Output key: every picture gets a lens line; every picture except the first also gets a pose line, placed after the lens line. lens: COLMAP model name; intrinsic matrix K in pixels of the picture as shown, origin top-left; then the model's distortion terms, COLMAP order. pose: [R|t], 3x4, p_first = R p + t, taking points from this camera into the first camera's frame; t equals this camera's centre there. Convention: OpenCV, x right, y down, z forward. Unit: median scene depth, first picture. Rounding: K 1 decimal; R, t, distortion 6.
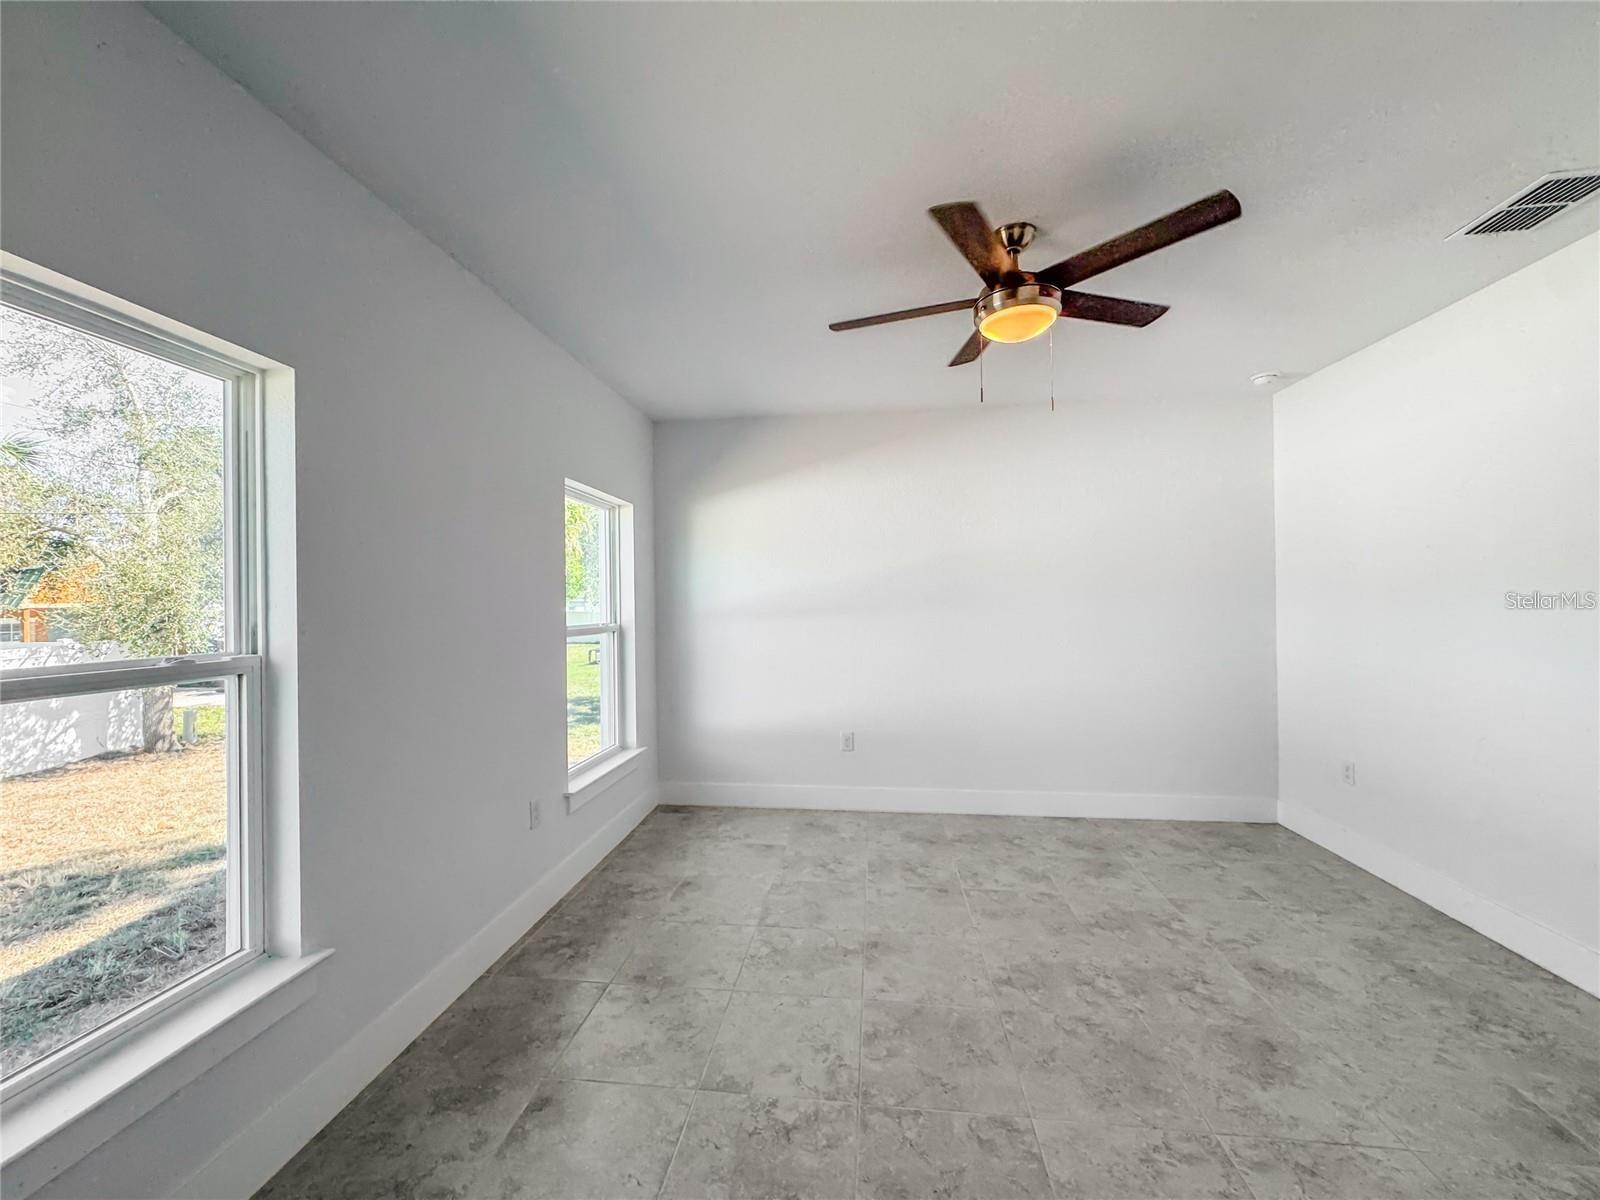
lens RADIAL K [[634.1, 0, 800.0], [0, 634.1, 600.0], [0, 0, 1]] dist [-0.003156, -0.000664]
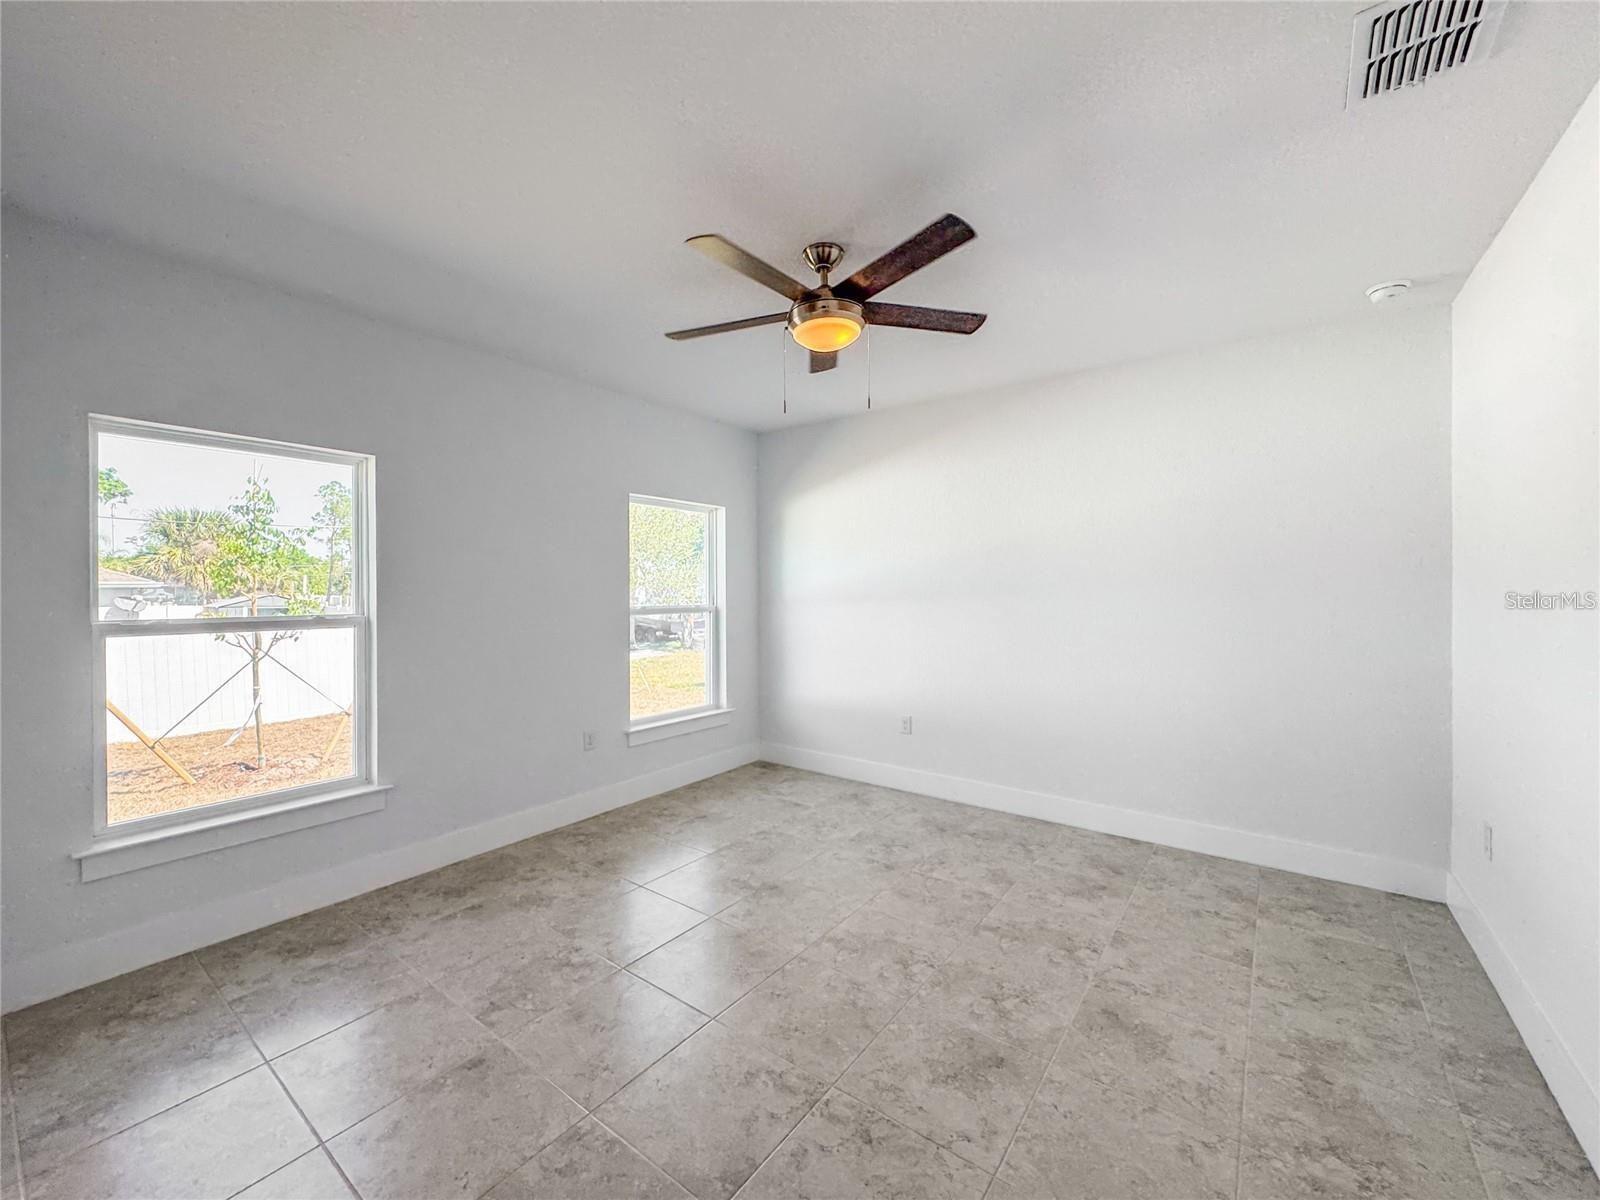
lens RADIAL K [[641.2, 0, 799.6], [0, 641.2, 588.6], [0, 0, 1]] dist [-0.002728, -0.000390]
pose [[0.866911, 0.008852, -0.498385, 0.561514], [-0.005259, 0.999949, 0.008613, -0.007417], [0.498436, -0.004846, 0.866913, 0.012530]]
